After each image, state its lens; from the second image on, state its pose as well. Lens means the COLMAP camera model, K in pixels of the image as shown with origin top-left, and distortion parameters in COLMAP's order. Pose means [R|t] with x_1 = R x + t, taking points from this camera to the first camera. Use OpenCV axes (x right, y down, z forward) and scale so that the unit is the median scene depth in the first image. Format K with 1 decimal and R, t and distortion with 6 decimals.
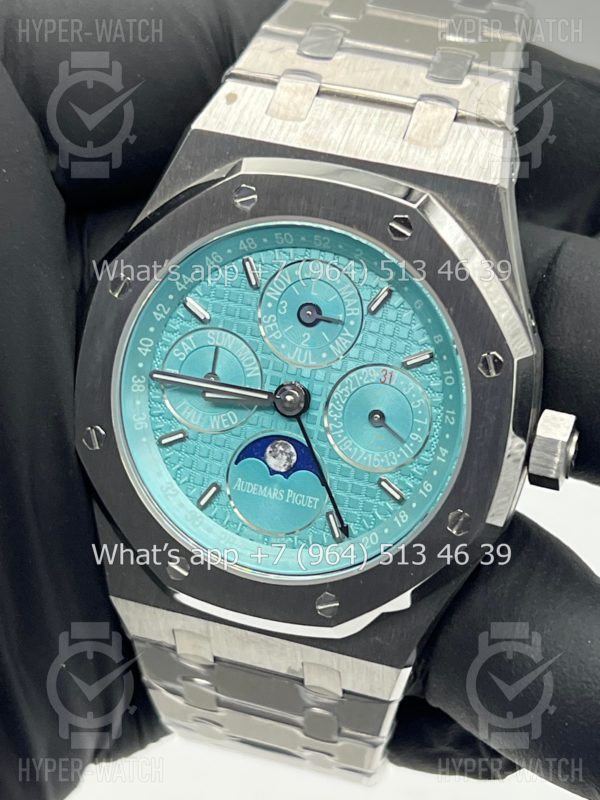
lens RADIAL K [[1859.5, 0, 300.0], [0, 1859.5, 400.0], [0, 0, 1]] dist [0.103076, 0.227572]
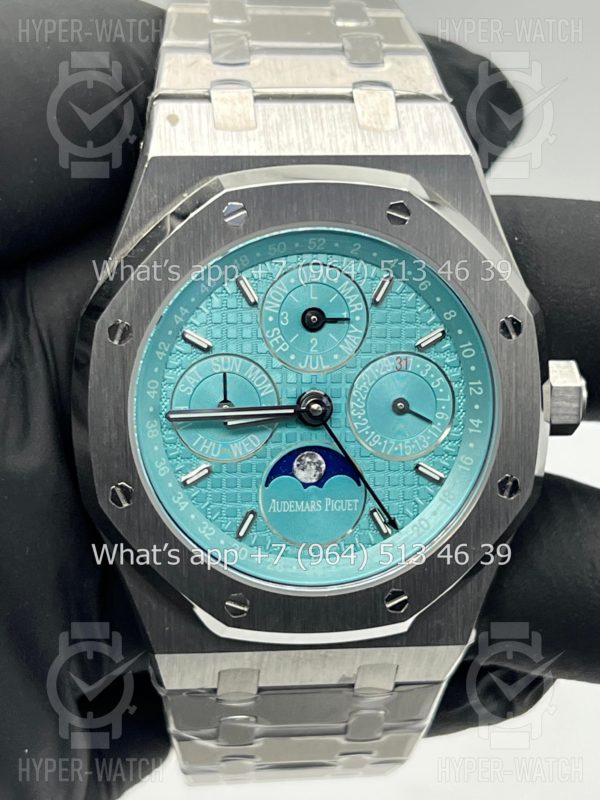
lens RADIAL K [[1859.5, 0, 300.0], [0, 1859.5, 400.0], [0, 0, 1]] dist [0.103076, 0.227572]
pose [[0.918201, -0.224268, 0.326512, -0.330540], [0.223744, 0.973839, 0.039691, -0.044853], [-0.326872, 0.036611, 0.944359, 0.073739]]
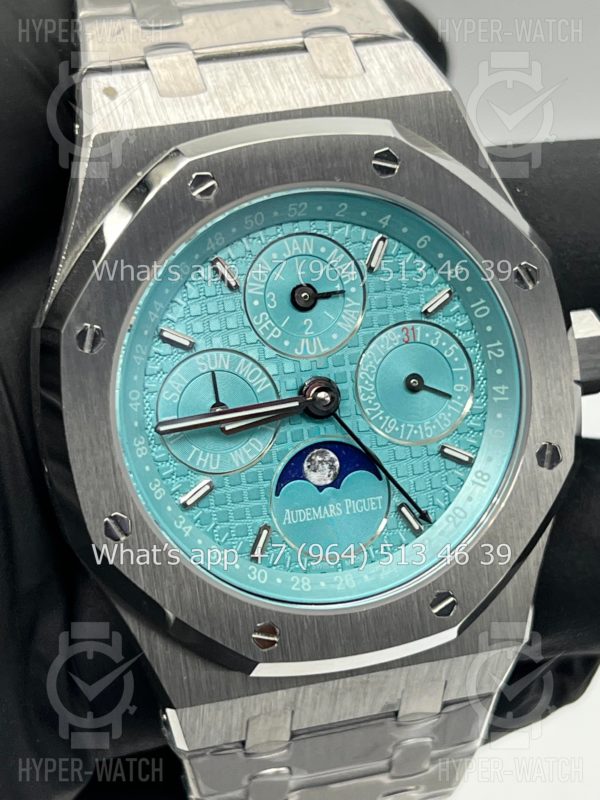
lens RADIAL K [[1859.5, 0, 300.0], [0, 1859.5, 400.0], [0, 0, 1]] dist [0.103076, 0.227572]
pose [[0.841170, -0.333021, 0.426064, -0.376095], [0.357524, 0.933599, 0.023868, -0.022743], [-0.405721, 0.132251, 0.904378, 0.228938]]
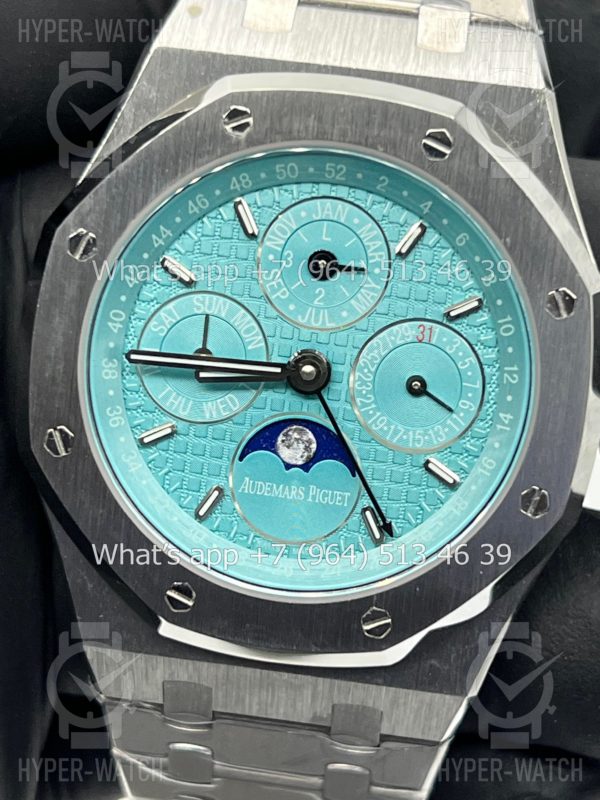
lens RADIAL K [[1859.5, 0, 300.0], [0, 1859.5, 400.0], [0, 0, 1]] dist [0.103076, 0.227572]
pose [[0.980827, -0.073039, 0.180674, -0.153854], [0.085080, 0.994577, -0.059812, 0.059499], [-0.175326, 0.074037, 0.981723, 0.212021]]
